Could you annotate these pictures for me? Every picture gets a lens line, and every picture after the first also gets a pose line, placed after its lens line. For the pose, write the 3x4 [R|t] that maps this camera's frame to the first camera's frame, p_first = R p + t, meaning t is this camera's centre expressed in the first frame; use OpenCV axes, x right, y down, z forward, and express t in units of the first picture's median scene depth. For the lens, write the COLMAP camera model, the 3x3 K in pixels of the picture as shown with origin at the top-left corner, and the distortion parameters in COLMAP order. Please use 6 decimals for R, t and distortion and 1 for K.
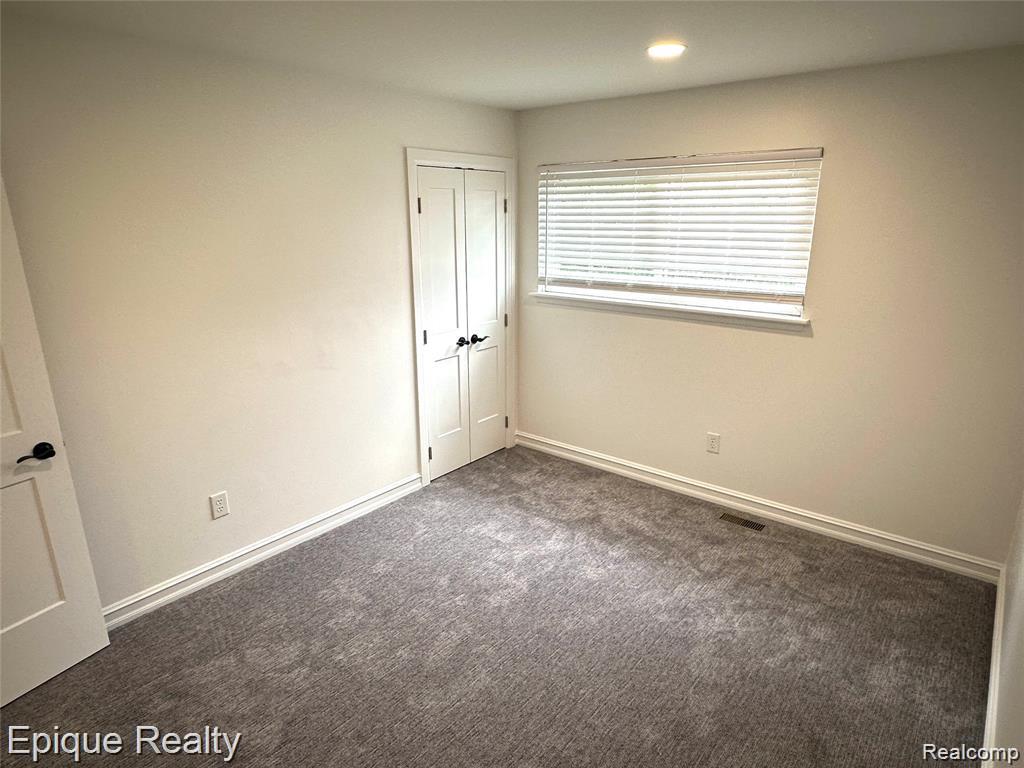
lens RADIAL K [[607.5, 0, 512.7], [0, 607.5, 387.6], [0, 0, 1]] dist [-0.000528, 0.000050]
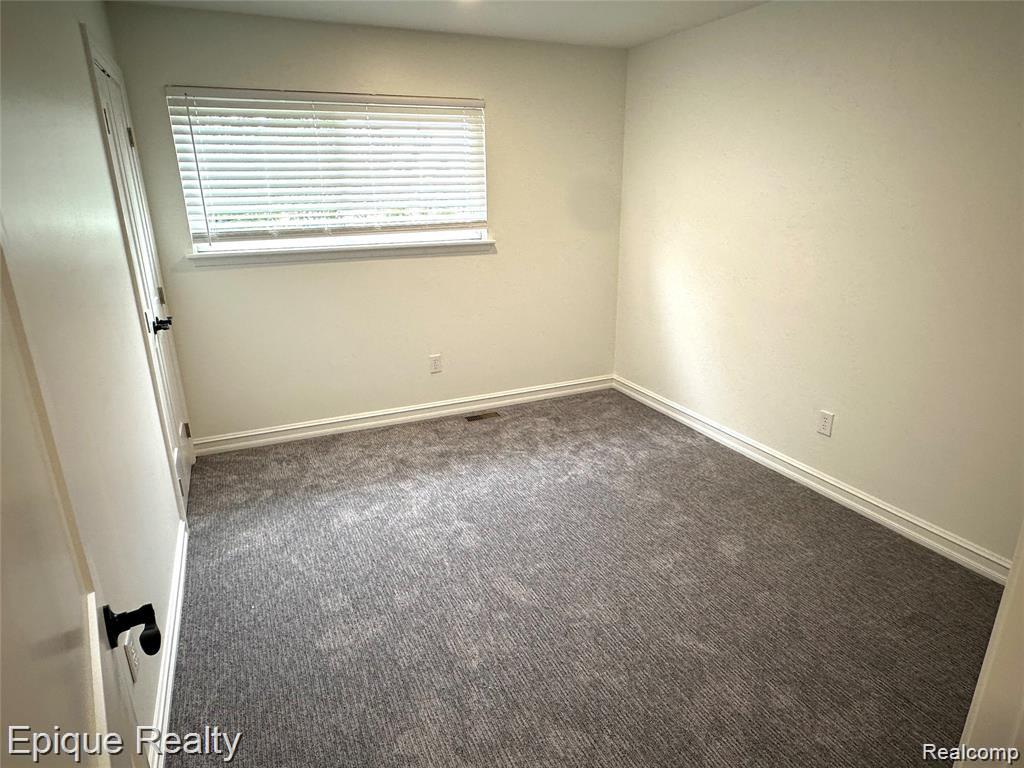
lens RADIAL K [[607.5, 0, 513.2], [0, 607.5, 384.7], [0, 0, 1]] dist [-0.000528, 0.000050]
pose [[0.447581, -0.277057, 0.850242, -0.594866], [0.261193, 0.949836, 0.172015, -0.028681], [-0.855248, 0.145087, 0.497494, 0.345385]]
